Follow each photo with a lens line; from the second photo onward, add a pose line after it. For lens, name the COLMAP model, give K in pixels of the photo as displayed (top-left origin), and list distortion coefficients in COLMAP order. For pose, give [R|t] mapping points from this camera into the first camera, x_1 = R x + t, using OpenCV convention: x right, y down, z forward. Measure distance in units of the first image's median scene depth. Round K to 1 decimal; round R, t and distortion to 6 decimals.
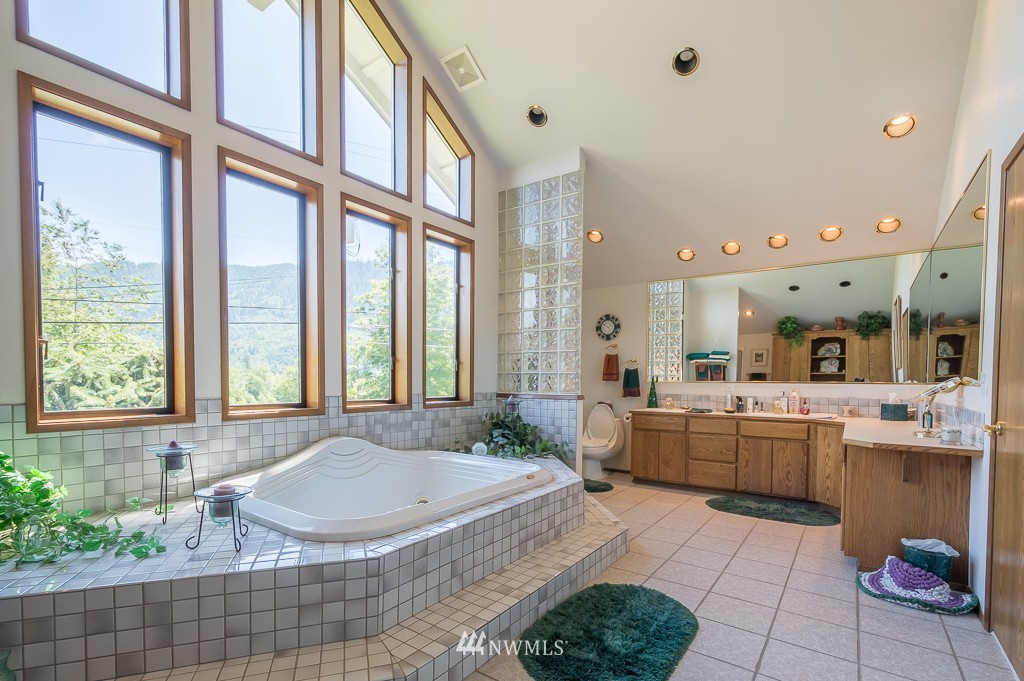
lens RADIAL K [[462.1, 0, 509.4], [0, 462.1, 389.9], [0, 0, 1]] dist [0.000706, 0.000157]
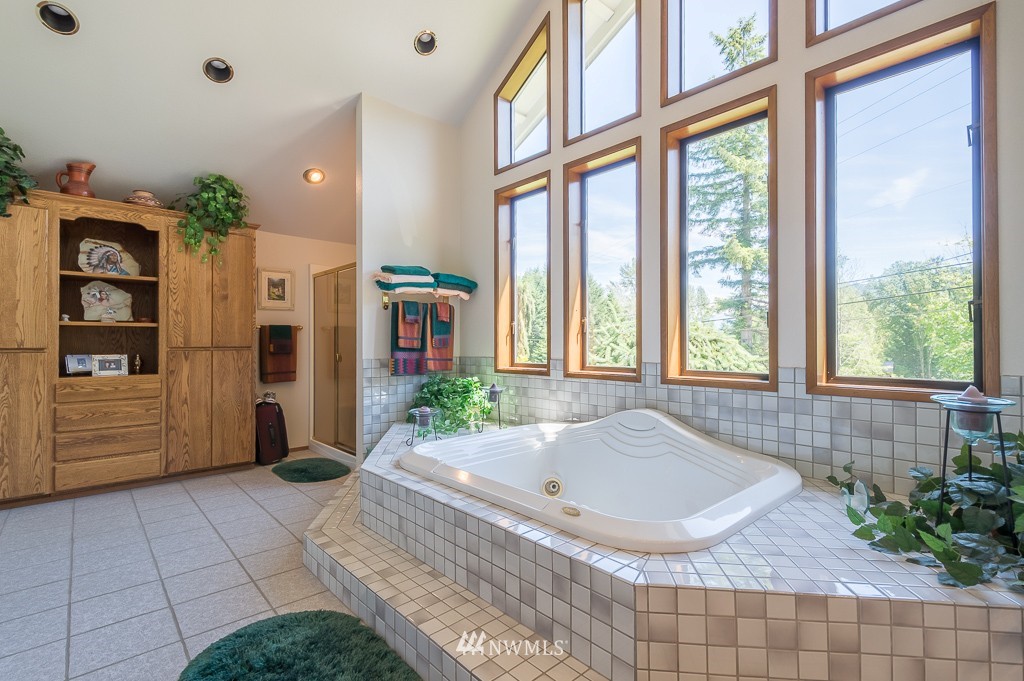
lens RADIAL K [[476.3, 0, 515.1], [0, 476.3, 352.6], [0, 0, 1]] dist [0.000289, 0.000341]
pose [[-0.193765, 0.006885, -0.981024, 0.566702], [-0.026742, 0.999567, 0.012297, -0.009760], [0.980683, 0.028617, -0.193497, 0.938401]]
